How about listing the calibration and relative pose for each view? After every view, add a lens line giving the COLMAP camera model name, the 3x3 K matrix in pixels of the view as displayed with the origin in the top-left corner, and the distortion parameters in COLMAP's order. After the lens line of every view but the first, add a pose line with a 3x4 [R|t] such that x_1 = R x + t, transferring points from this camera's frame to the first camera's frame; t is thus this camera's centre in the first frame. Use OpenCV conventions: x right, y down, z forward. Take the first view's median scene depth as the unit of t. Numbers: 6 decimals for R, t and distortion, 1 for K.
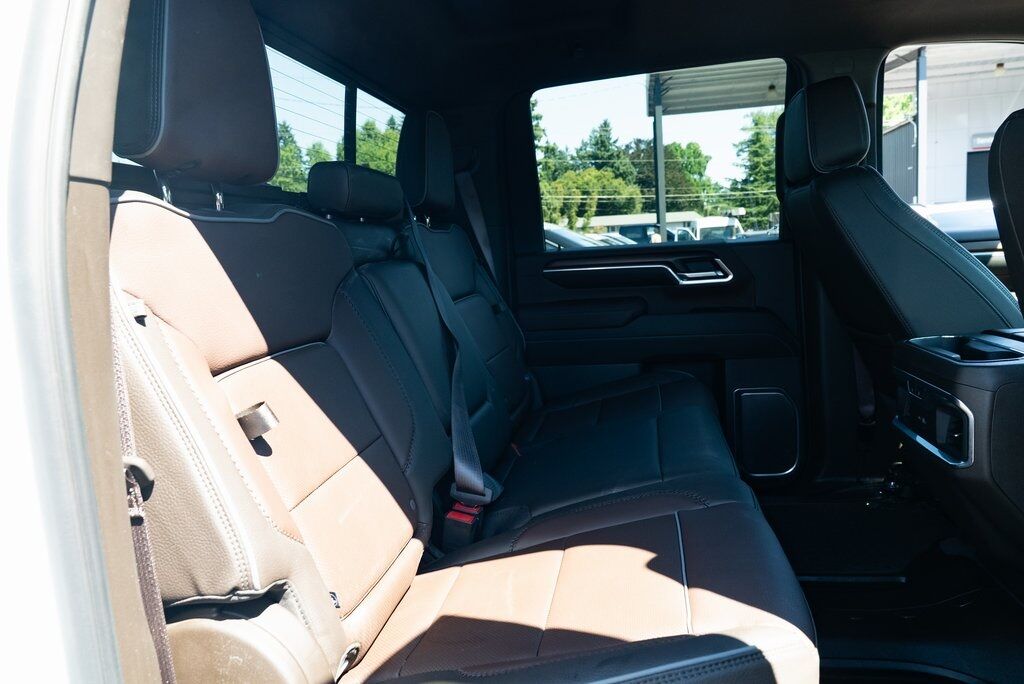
lens RADIAL K [[701.6, 0, 512.8], [0, 701.6, 345.5], [0, 0, 1]] dist [-0.033762, 0.023014]
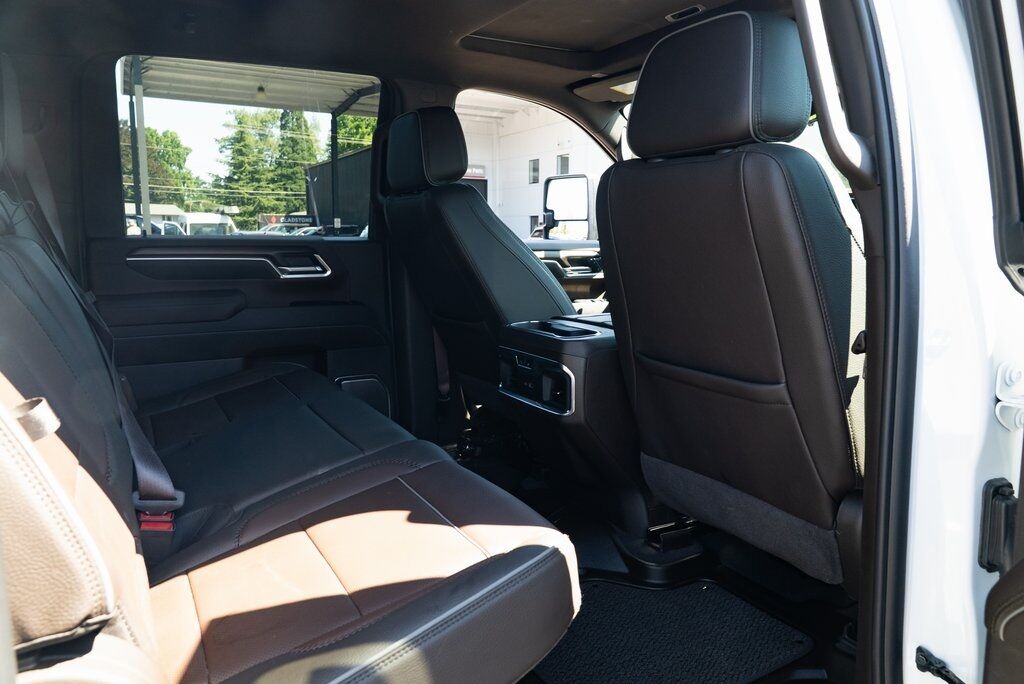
lens RADIAL K [[701.6, 0, 513.7], [0, 701.6, 347.5], [0, 0, 1]] dist [-0.033762, 0.023014]
pose [[0.759791, -0.034755, 0.649238, -0.167637], [0.033643, 0.999334, 0.014123, 0.010459], [-0.649296, 0.011112, 0.760454, 0.011939]]
